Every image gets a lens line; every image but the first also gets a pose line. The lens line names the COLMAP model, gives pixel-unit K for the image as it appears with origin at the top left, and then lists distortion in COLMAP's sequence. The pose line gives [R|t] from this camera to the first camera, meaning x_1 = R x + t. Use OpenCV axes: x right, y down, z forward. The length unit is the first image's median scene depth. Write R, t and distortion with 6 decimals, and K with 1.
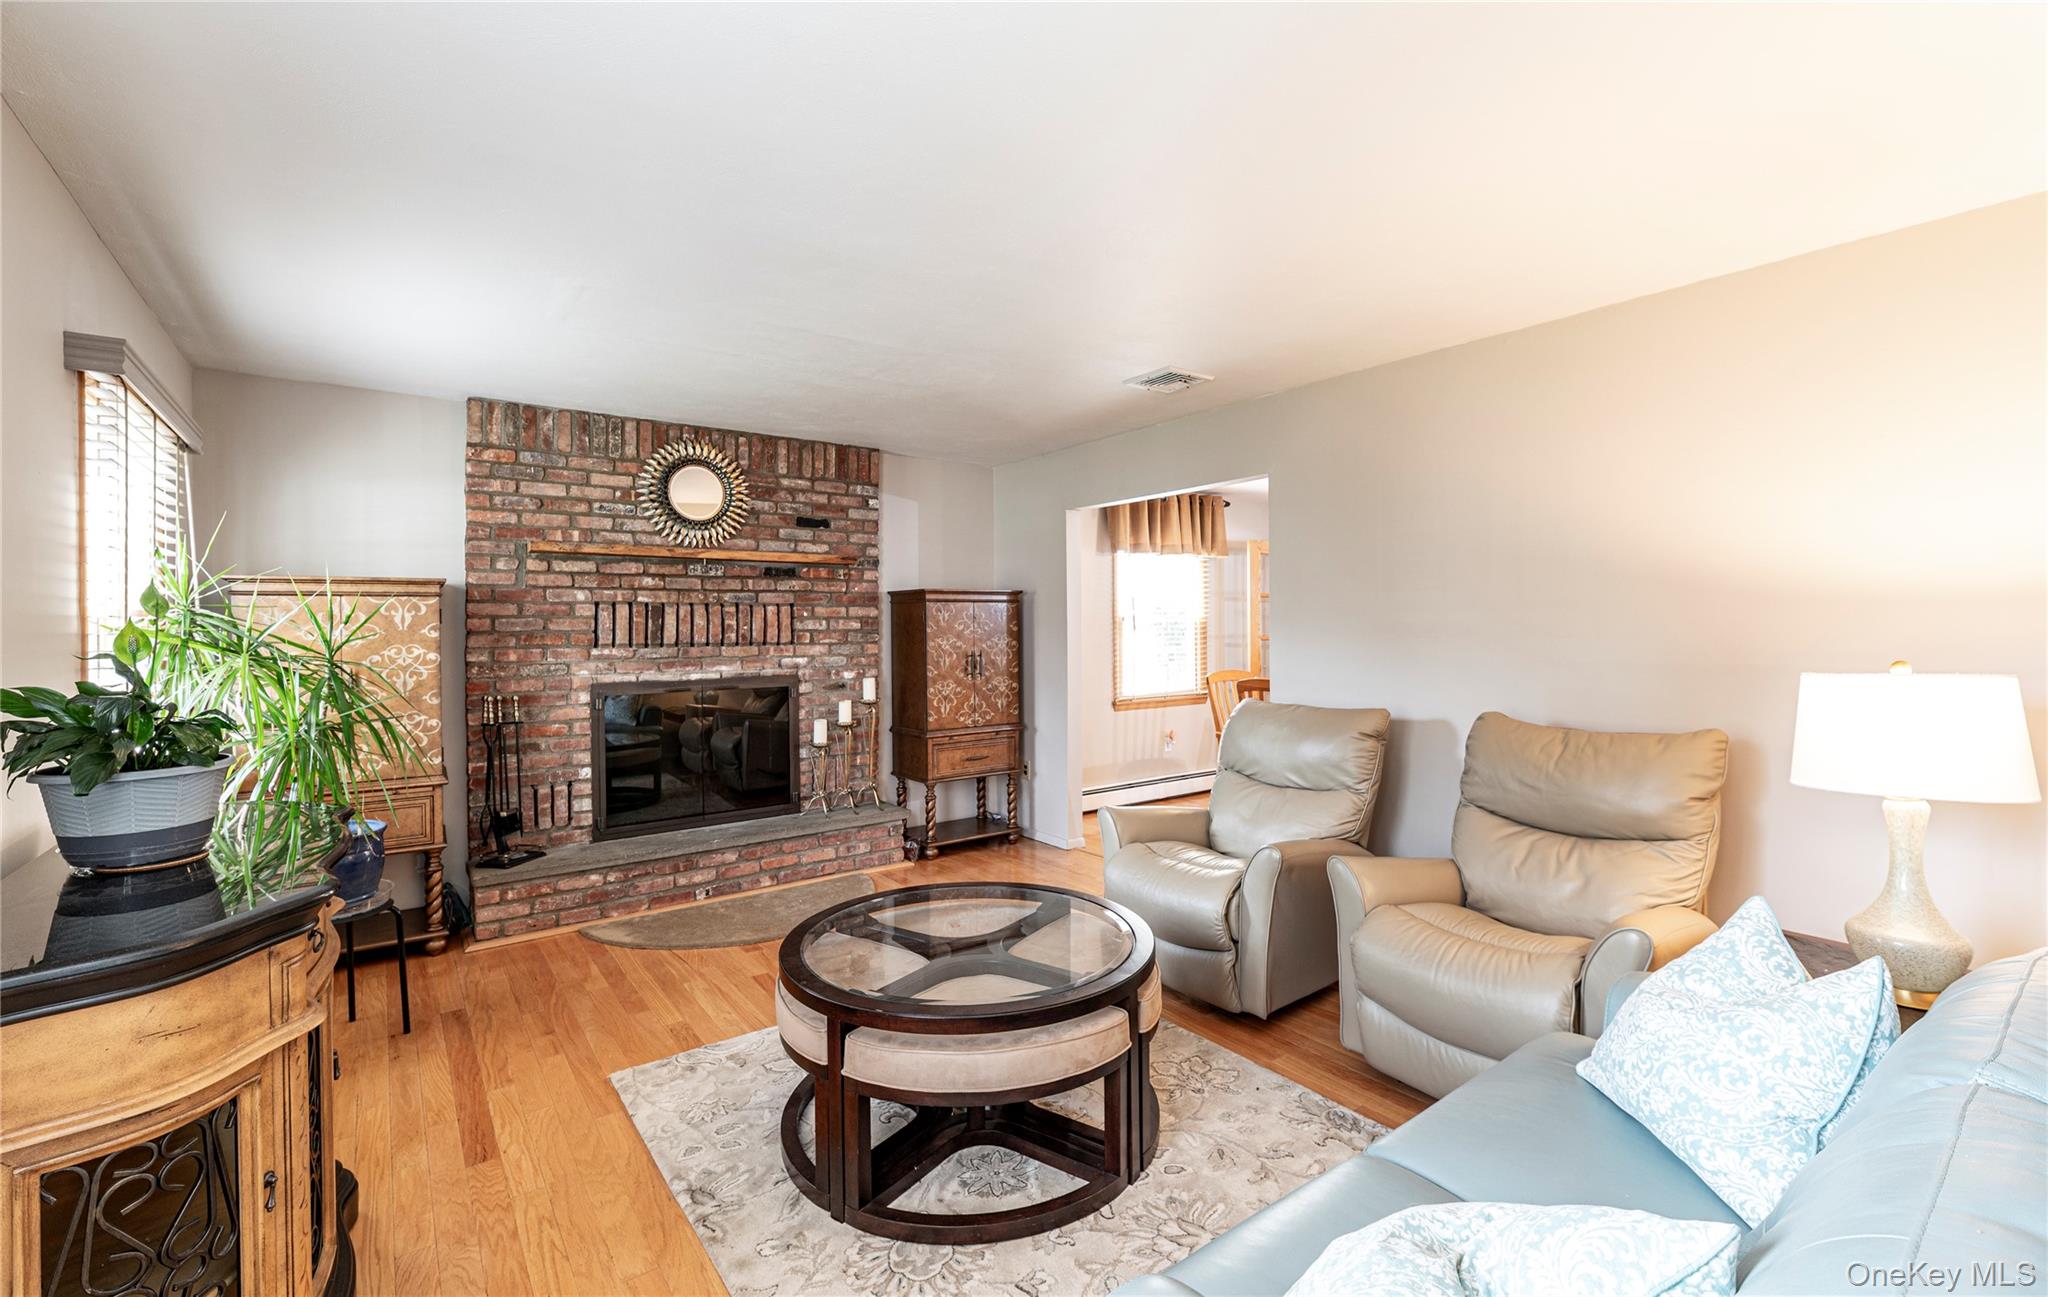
lens RADIAL K [[861.7, 0, 1024.0], [0, 861.7, 648.5], [0, 0, 1]] dist [0.000008, 0.000000]
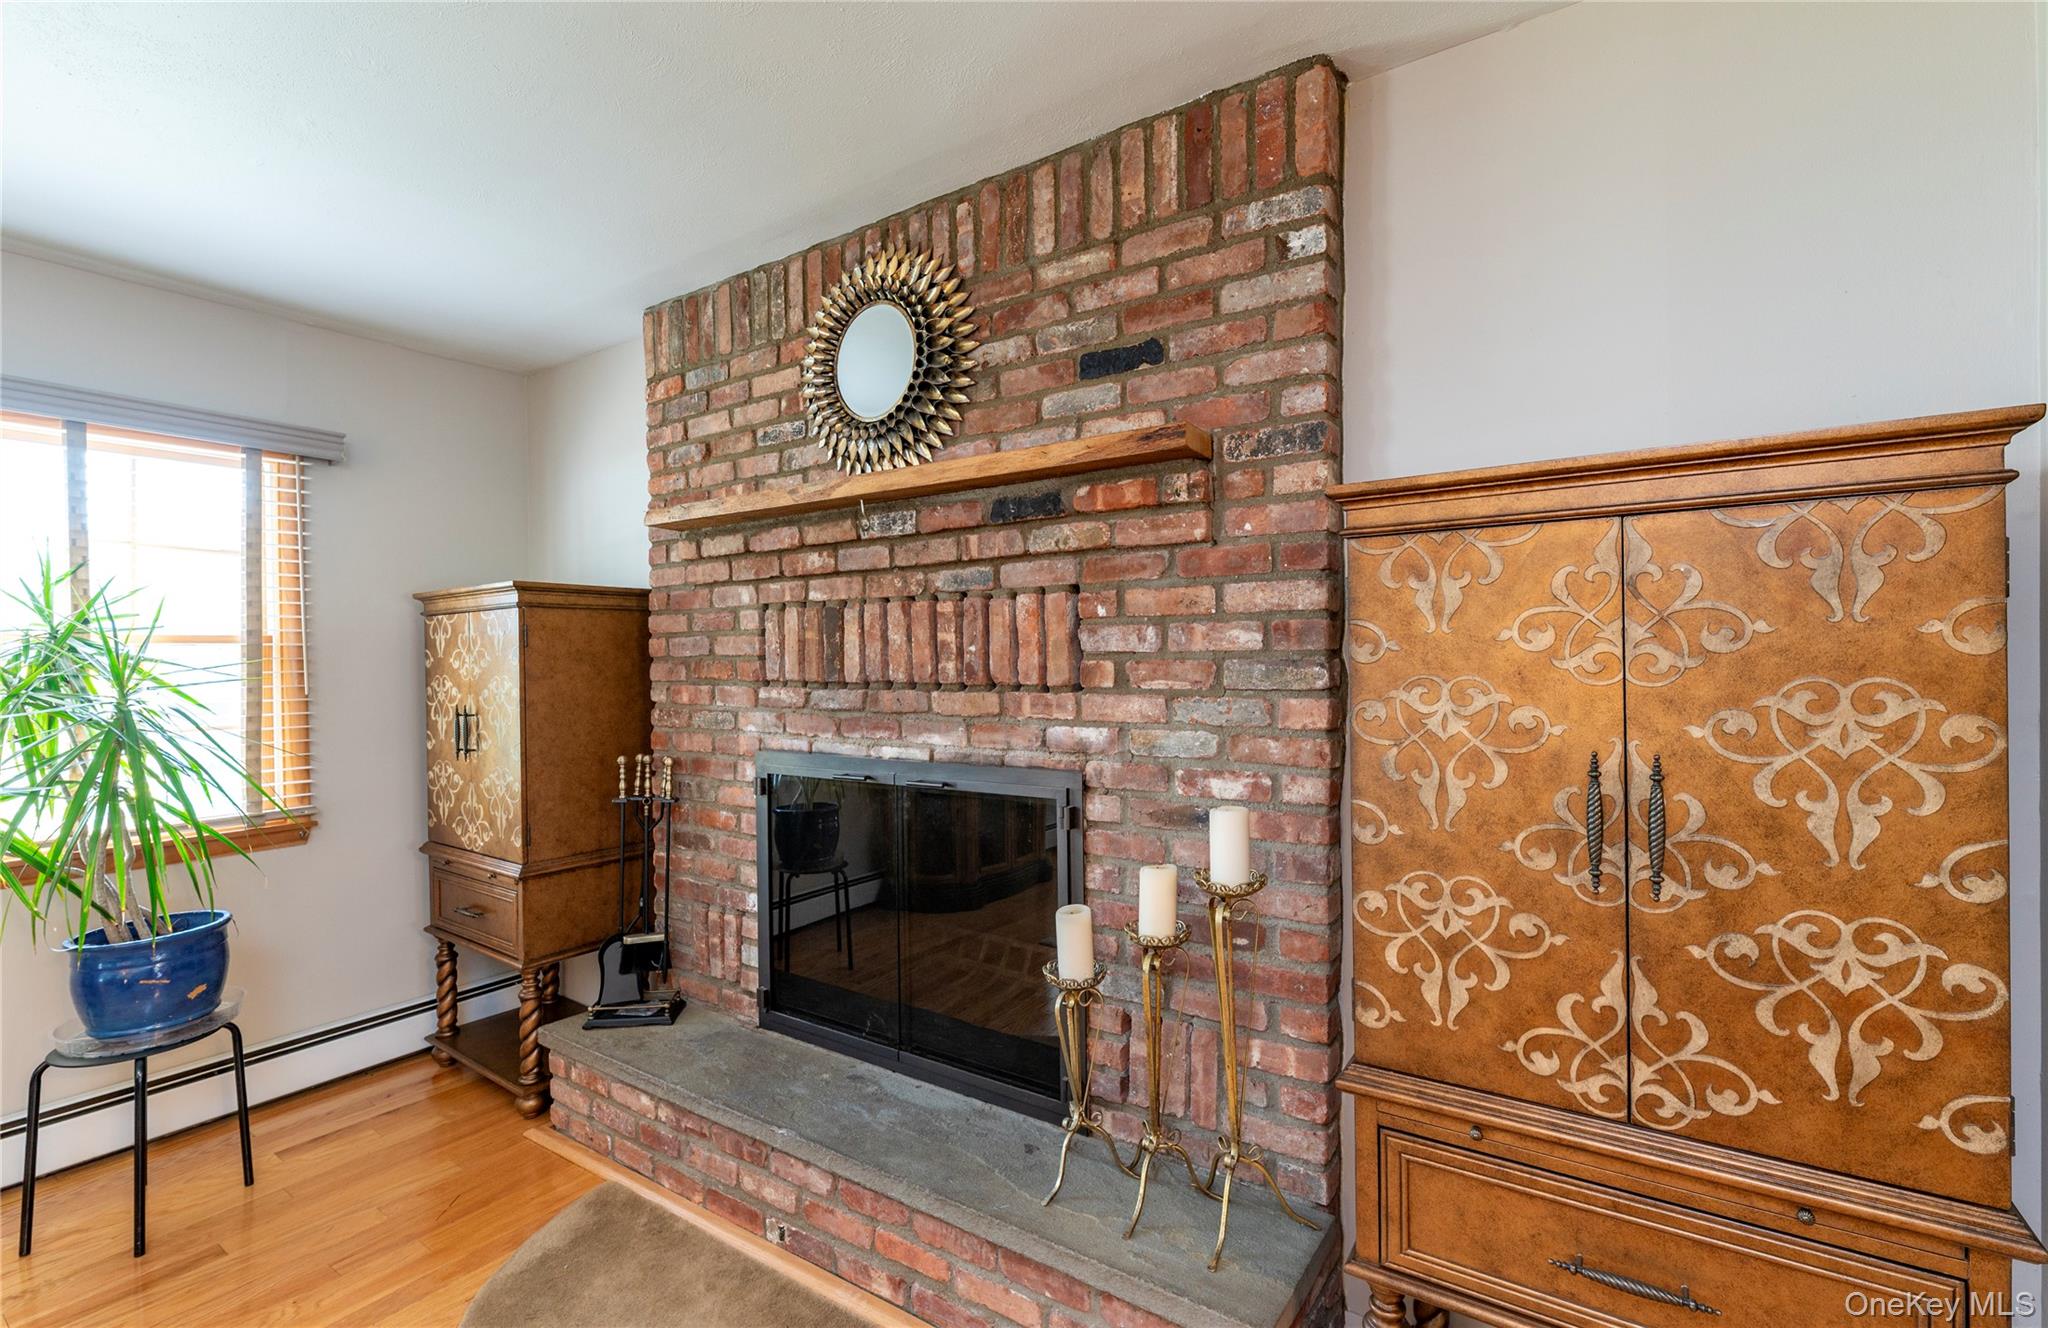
lens RADIAL K [[904.8, 0, 1024.0], [0, 904.8, 664.0], [0, 0, 1]] dist [-0.000499, -0.000009]
pose [[0.324387, 0.012290, -0.945845, 0.108667], [-0.014508, 0.999863, 0.008016, -0.020309], [0.945813, 0.011122, 0.324521, 0.871545]]
